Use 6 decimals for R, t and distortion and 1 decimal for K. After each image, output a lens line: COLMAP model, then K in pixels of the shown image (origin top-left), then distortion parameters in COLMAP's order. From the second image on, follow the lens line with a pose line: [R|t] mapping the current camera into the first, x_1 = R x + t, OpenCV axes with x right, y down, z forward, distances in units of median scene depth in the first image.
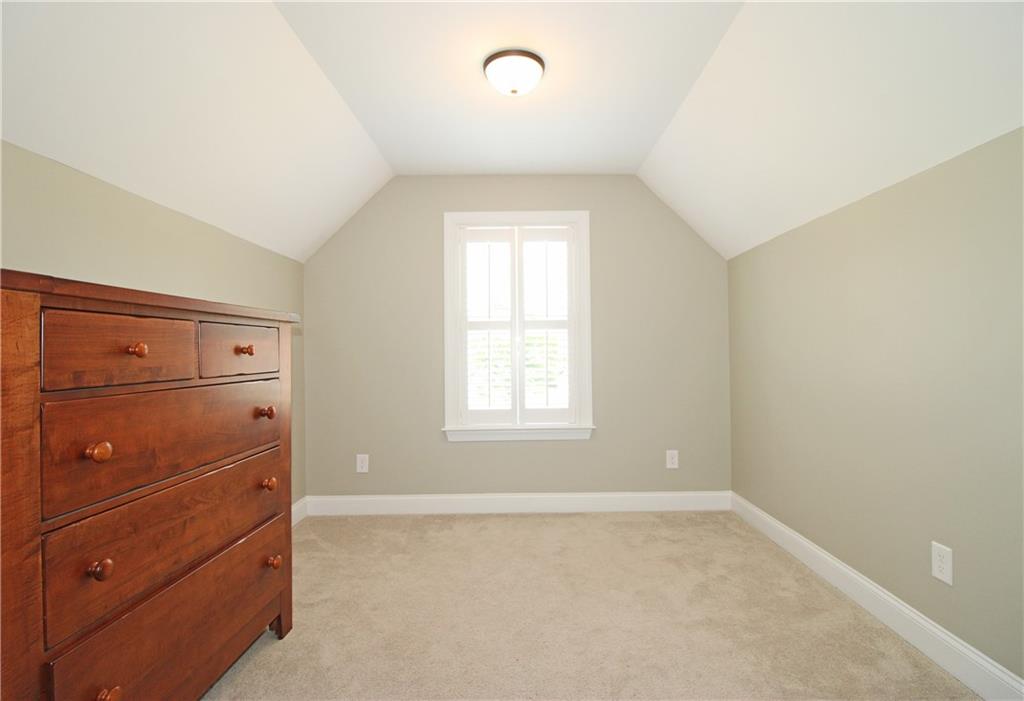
lens RADIAL K [[475.3, 0, 512.0], [0, 475.3, 350.5], [0, 0, 1]] dist [0.000736, -0.000082]
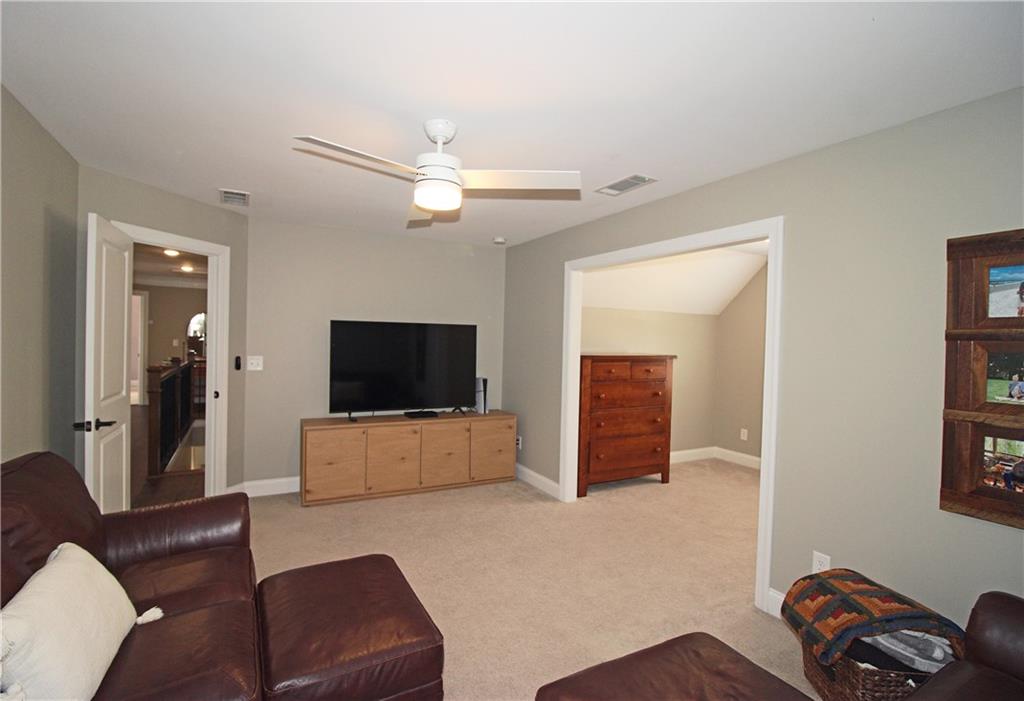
lens RADIAL K [[475.3, 0, 512.0], [0, 475.3, 350.5], [0, 0, 1]] dist [0.000736, -0.000082]
pose [[0.488954, 0.040717, -0.871359, 1.896597], [-0.023728, 0.999161, 0.033374, -0.245795], [0.871987, 0.004357, 0.489510, -1.378678]]
